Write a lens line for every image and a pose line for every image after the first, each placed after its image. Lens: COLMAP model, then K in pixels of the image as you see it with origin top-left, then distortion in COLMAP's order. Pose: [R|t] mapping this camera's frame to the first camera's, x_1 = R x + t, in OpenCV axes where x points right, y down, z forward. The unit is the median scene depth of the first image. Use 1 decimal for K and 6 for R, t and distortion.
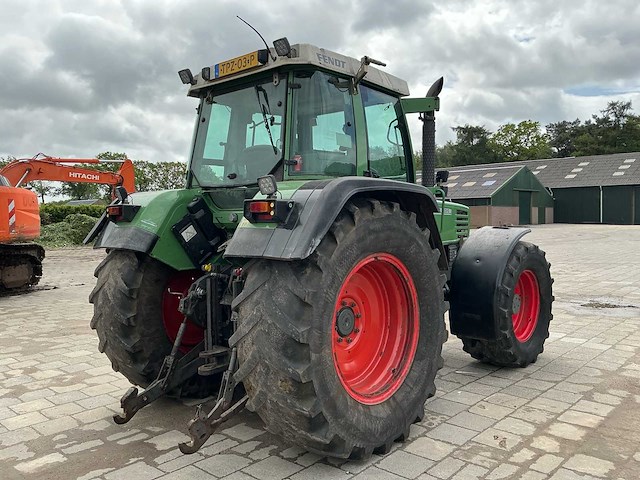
lens RADIAL K [[531.7, 0, 320.0], [0, 531.7, 240.0], [0, 0, 1]] dist [0.118830, -0.246721]
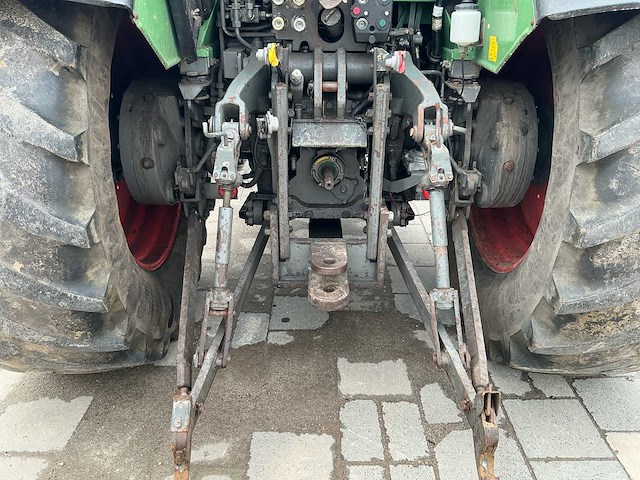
lens RADIAL K [[531.7, 0, 320.0], [0, 531.7, 240.0], [0, 0, 1]] dist [0.118830, -0.246721]
pose [[0.742582, -0.252497, 0.620336, -0.485443], [0.005501, 0.928482, 0.371337, 0.033459], [-0.669732, -0.272336, 0.690863, 0.716815]]
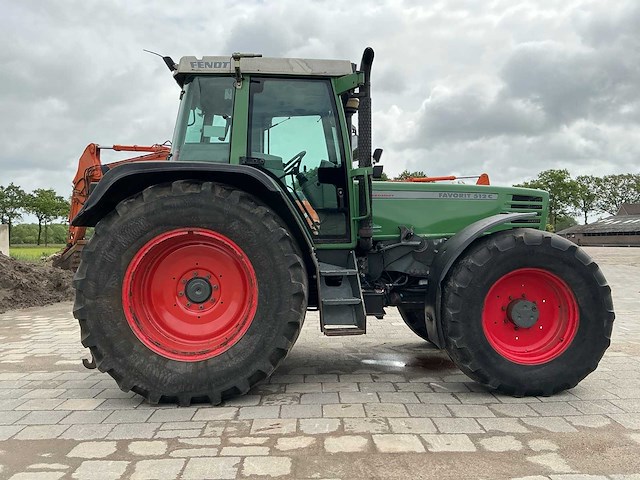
lens RADIAL K [[531.7, 0, 320.0], [0, 531.7, 240.0], [0, 0, 1]] dist [0.118830, -0.246721]
pose [[0.692058, 0.006960, -0.721809, 1.015268], [-0.034770, 0.999114, -0.023703, 0.061706], [0.721004, 0.041501, 0.691687, 0.379111]]
